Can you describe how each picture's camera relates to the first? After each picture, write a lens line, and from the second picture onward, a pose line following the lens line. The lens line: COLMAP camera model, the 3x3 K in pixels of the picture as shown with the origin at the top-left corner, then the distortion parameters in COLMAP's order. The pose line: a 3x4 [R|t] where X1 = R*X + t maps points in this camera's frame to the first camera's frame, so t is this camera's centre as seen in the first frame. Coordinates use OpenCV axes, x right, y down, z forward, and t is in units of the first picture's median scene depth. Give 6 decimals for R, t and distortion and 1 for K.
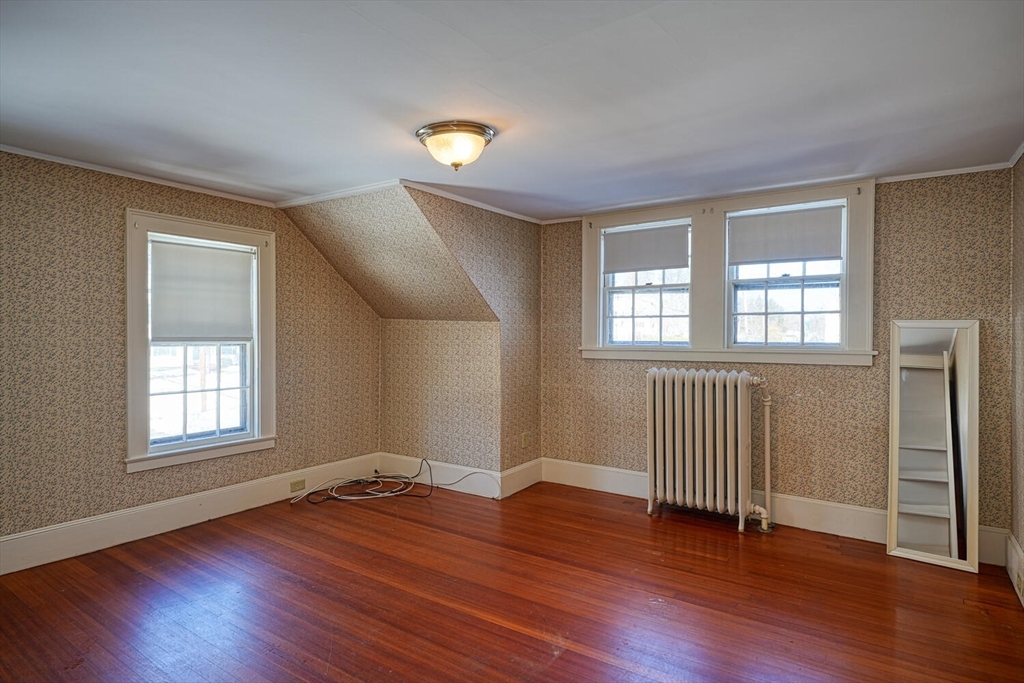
lens RADIAL K [[571.5, 0, 512.5], [0, 571.5, 337.7], [0, 0, 1]] dist [0.004342, -0.001658]
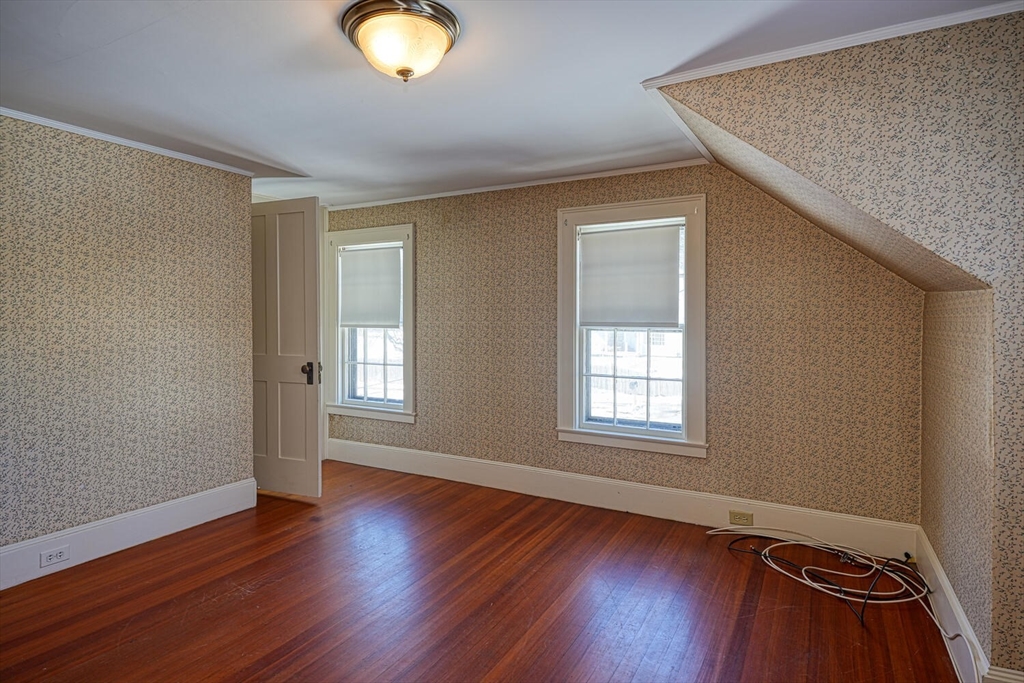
lens RADIAL K [[571.5, 0, 536.0], [0, 571.5, 323.5], [0, 0, 1]] dist [0.004342, -0.001658]
pose [[0.070031, 0.010414, -0.997490, 0.408570], [-0.004329, 0.999939, 0.010135, -0.008141], [0.997535, 0.003608, 0.070072, 0.760182]]
